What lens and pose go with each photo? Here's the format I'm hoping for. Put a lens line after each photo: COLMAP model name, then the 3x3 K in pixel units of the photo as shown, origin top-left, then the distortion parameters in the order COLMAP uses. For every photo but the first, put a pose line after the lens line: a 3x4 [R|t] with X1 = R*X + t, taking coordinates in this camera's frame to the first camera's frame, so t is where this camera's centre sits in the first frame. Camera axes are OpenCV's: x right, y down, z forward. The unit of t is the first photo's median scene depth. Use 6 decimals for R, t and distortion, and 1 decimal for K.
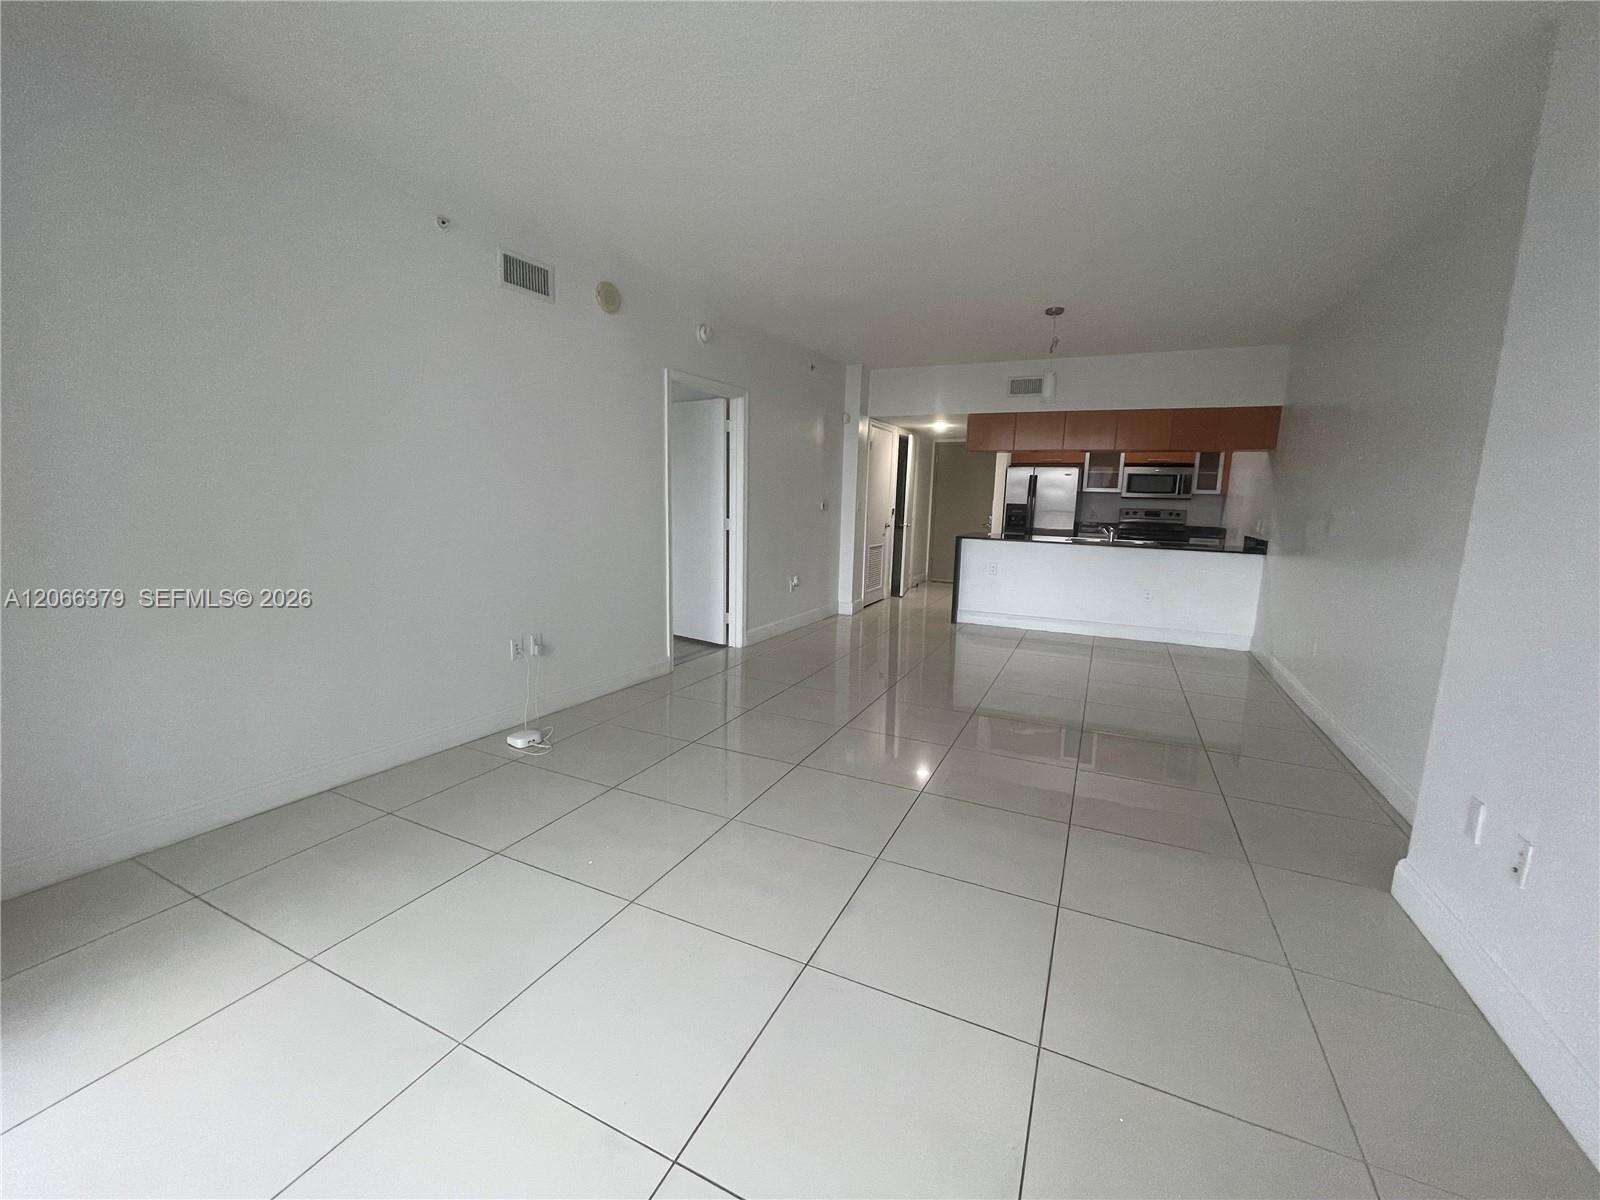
lens RADIAL K [[644.2, 0, 801.8], [0, 644.2, 599.5], [0, 0, 1]] dist [-0.000595, -0.000011]
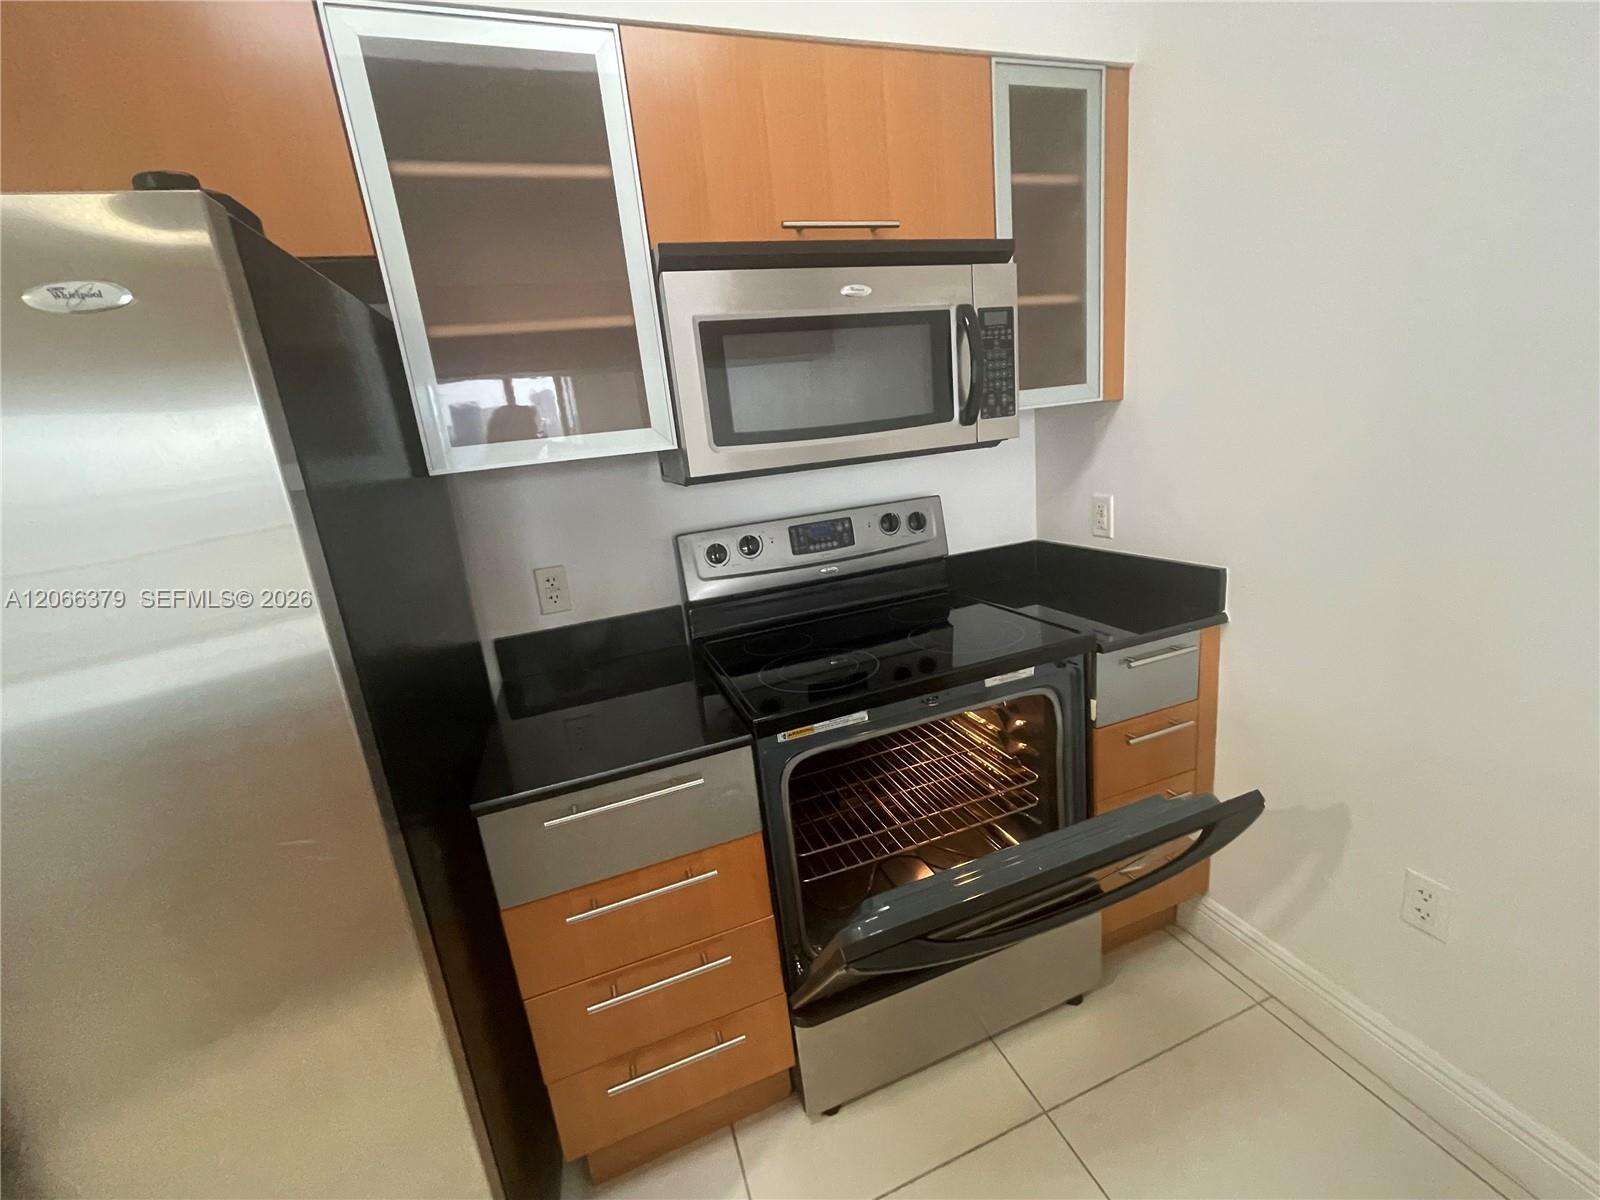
lens RADIAL K [[644.2, 0, 801.6], [0, 644.2, 597.9], [0, 0, 1]] dist [-0.000595, -0.000011]
pose [[0.700828, -0.262063, 0.663448, 0.401821], [0.236668, 0.962812, 0.130310, -0.144138], [-0.672925, 0.065692, 0.736788, 0.864828]]
